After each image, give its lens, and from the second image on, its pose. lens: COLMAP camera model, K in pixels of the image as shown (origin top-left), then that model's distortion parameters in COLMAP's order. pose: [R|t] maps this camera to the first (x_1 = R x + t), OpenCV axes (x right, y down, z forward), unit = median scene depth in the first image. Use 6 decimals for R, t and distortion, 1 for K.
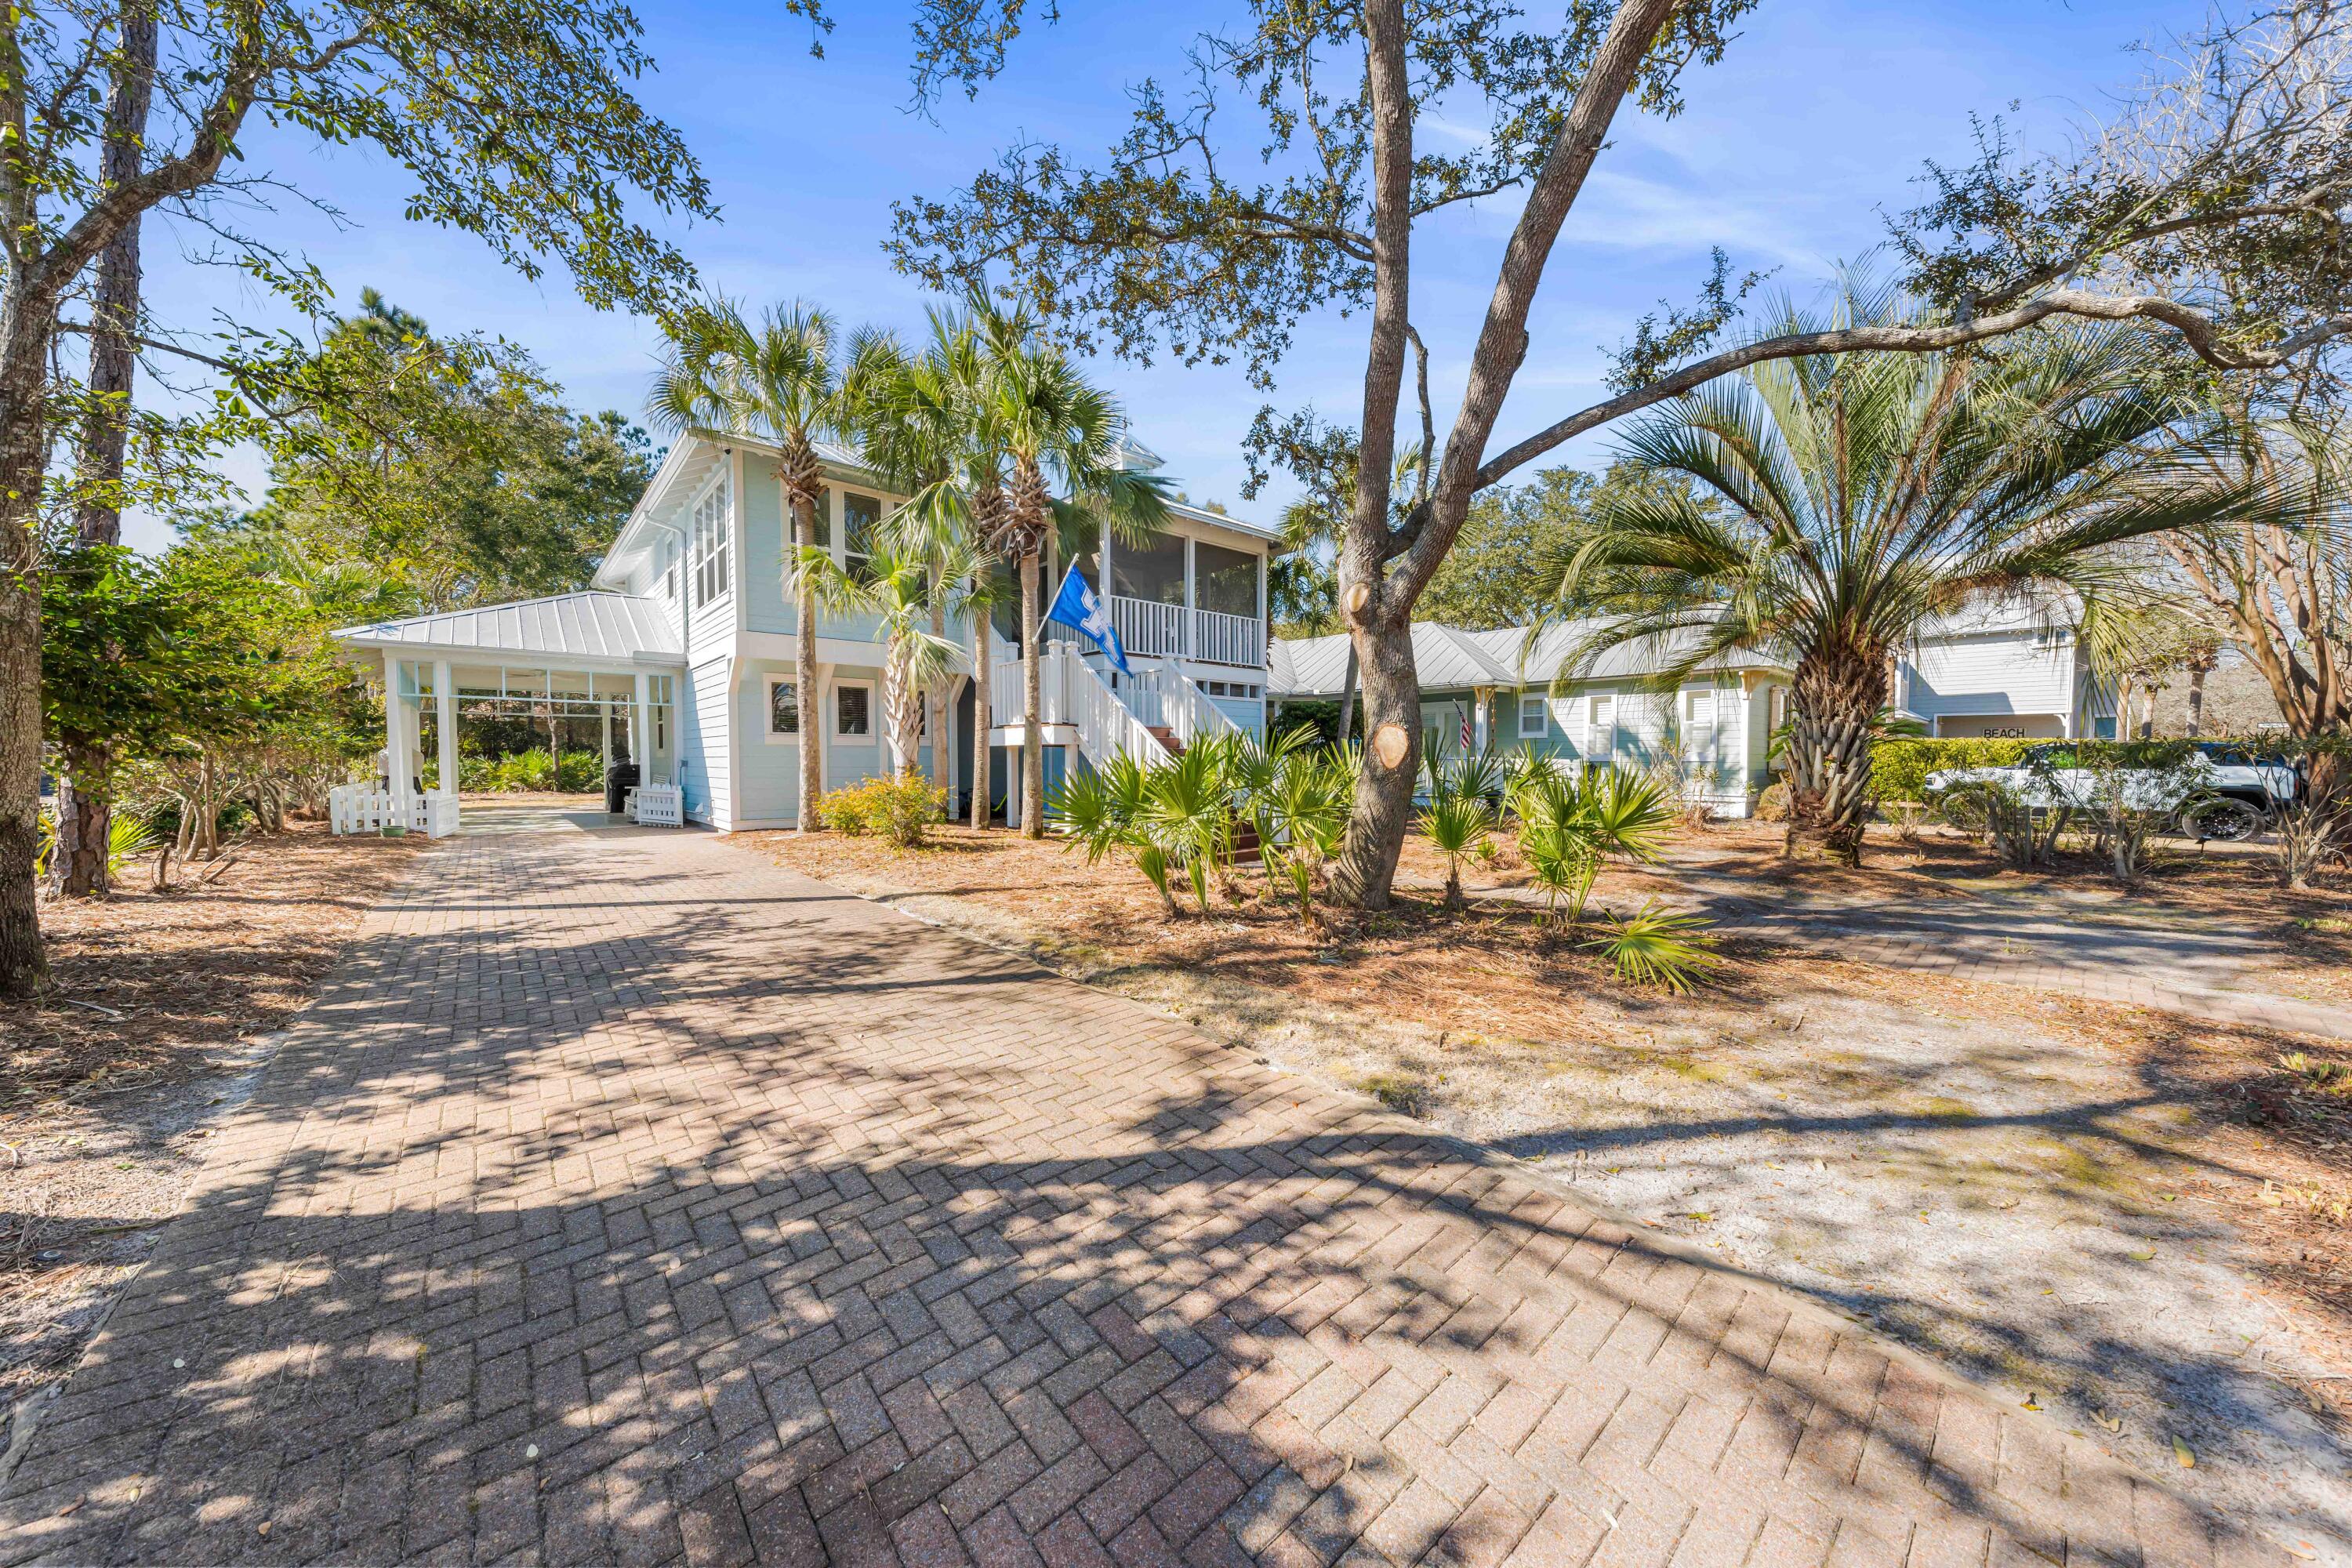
lens RADIAL K [[806.1, 0, 1176.8], [0, 806.1, 746.2], [0, 0, 1]] dist [-0.001643, -0.000109]
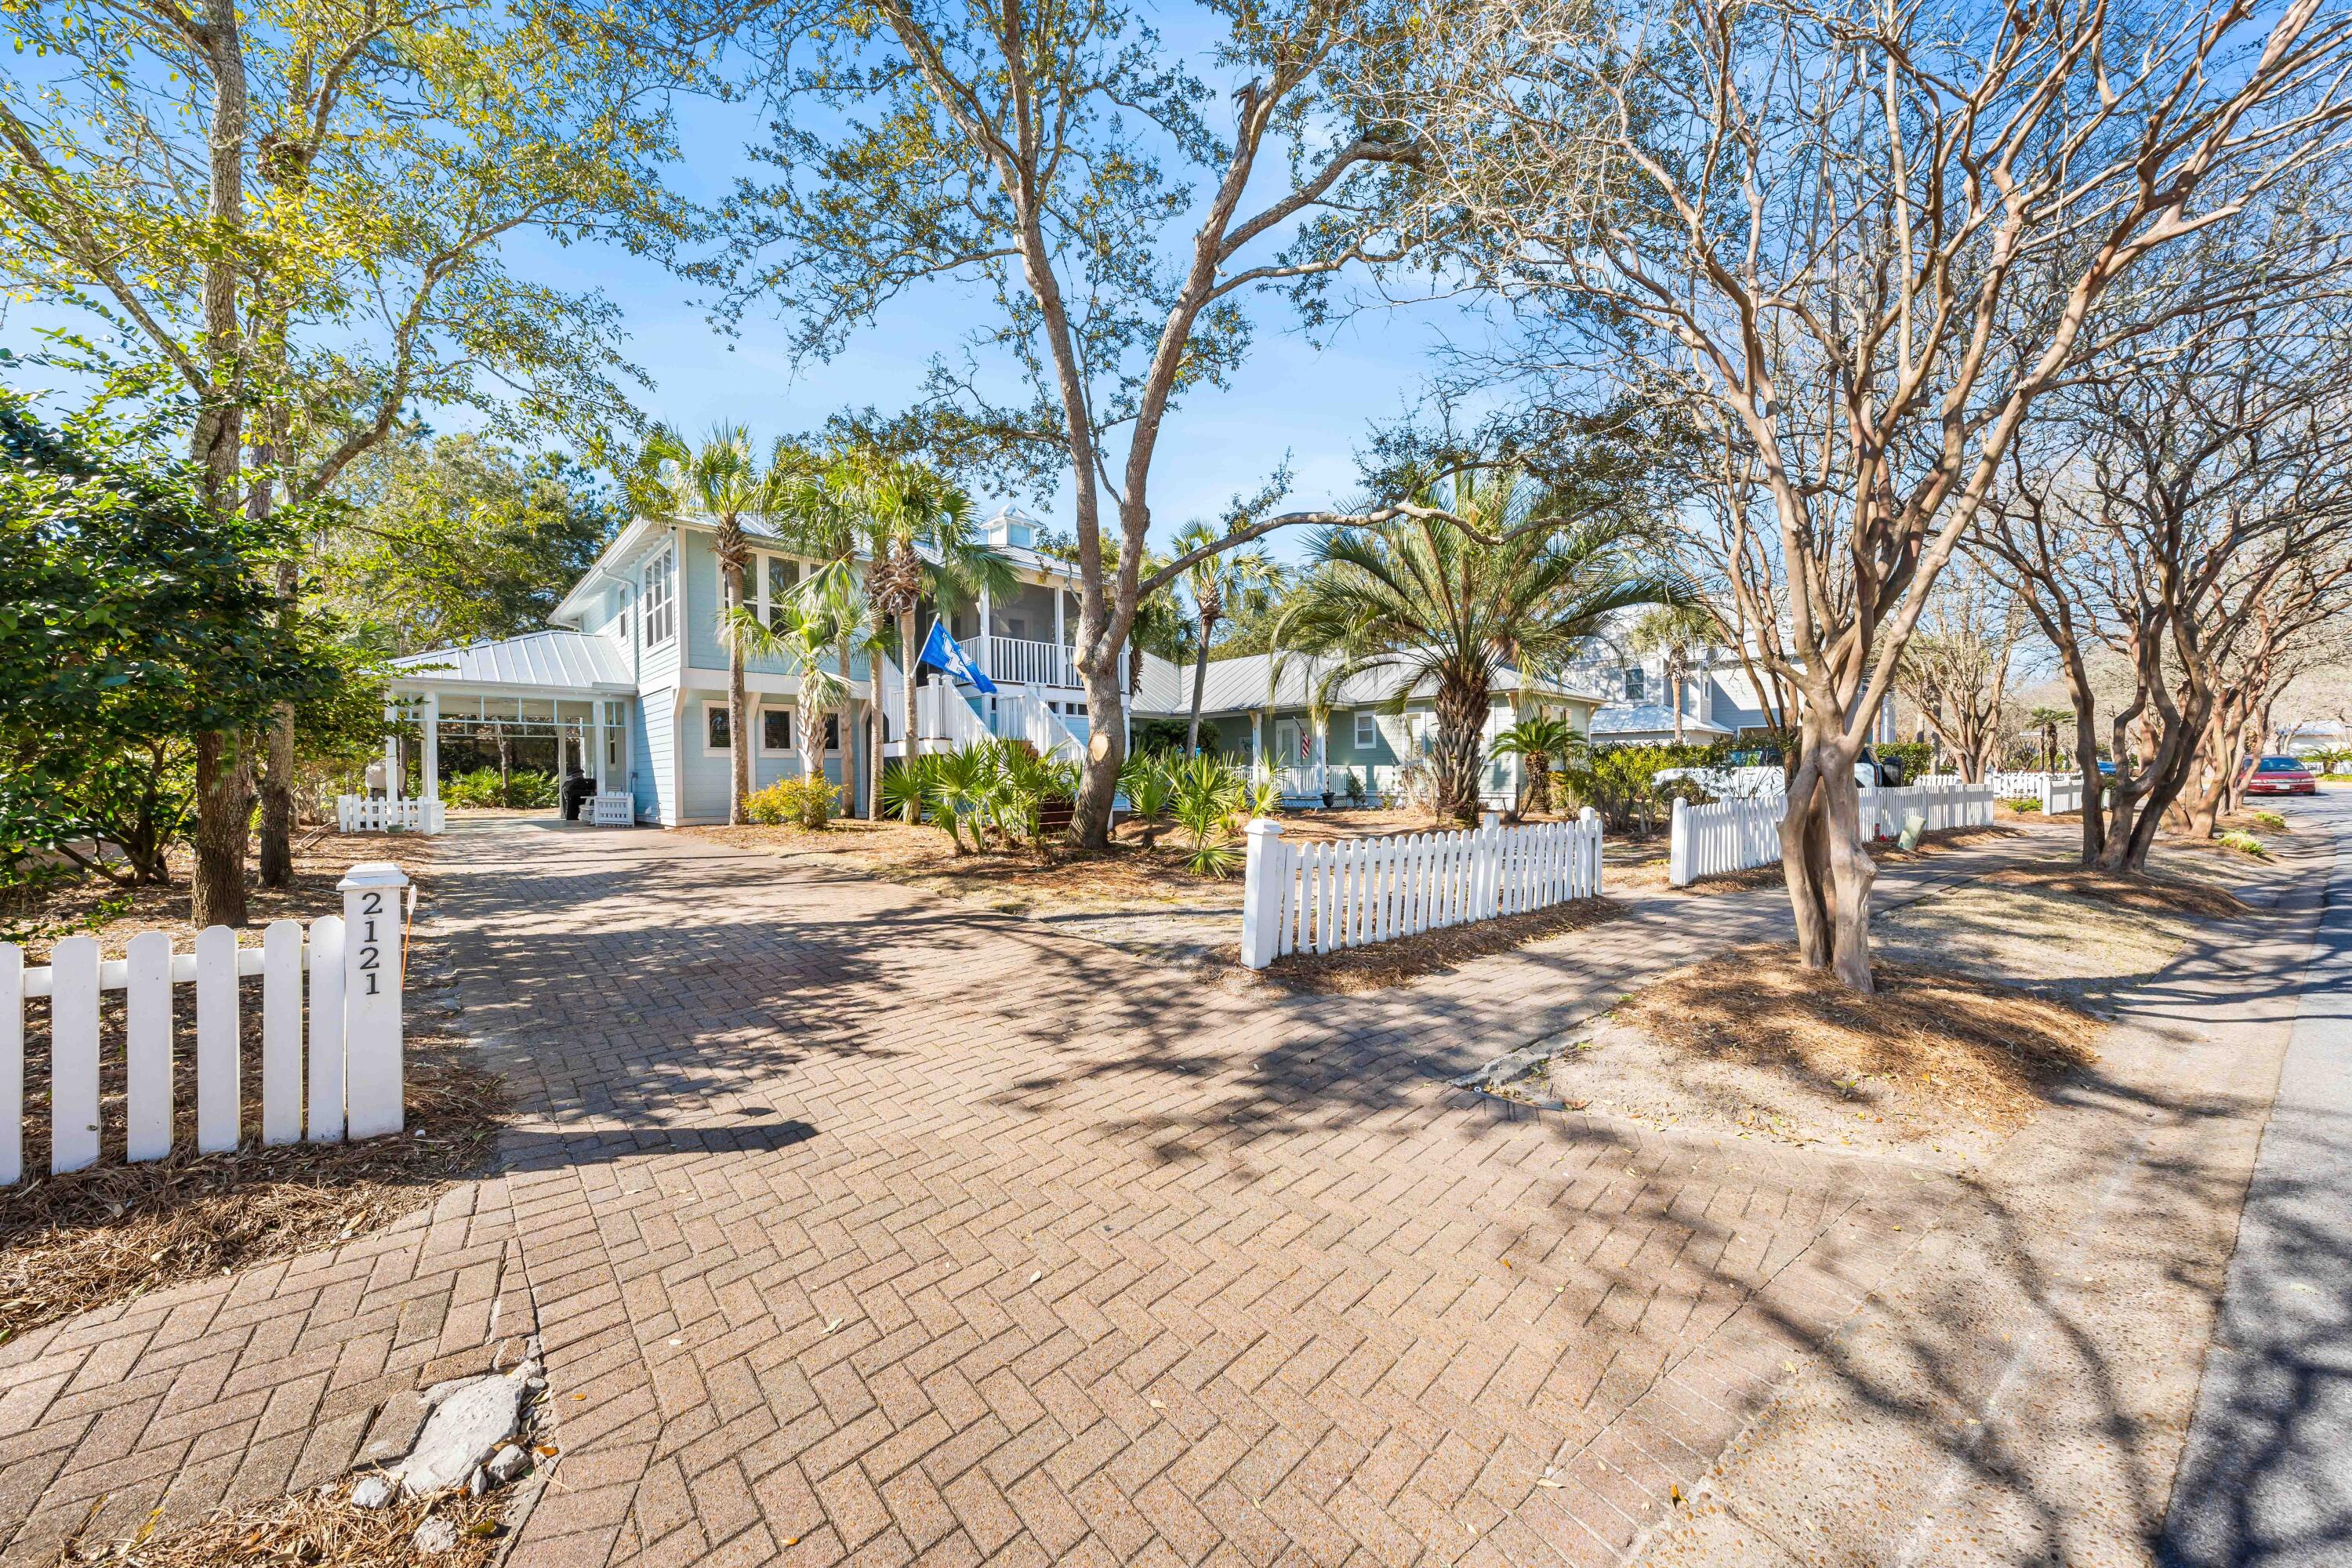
lens RADIAL K [[796.6, 0, 1174.4], [0, 796.6, 749.8], [0, 0, 1]] dist [-0.001335, -0.000067]
pose [[0.998254, -0.009245, 0.058338, 0.156143], [0.010266, 0.999799, -0.017215, 0.016041], [-0.058167, 0.017784, 0.998148, -0.295030]]
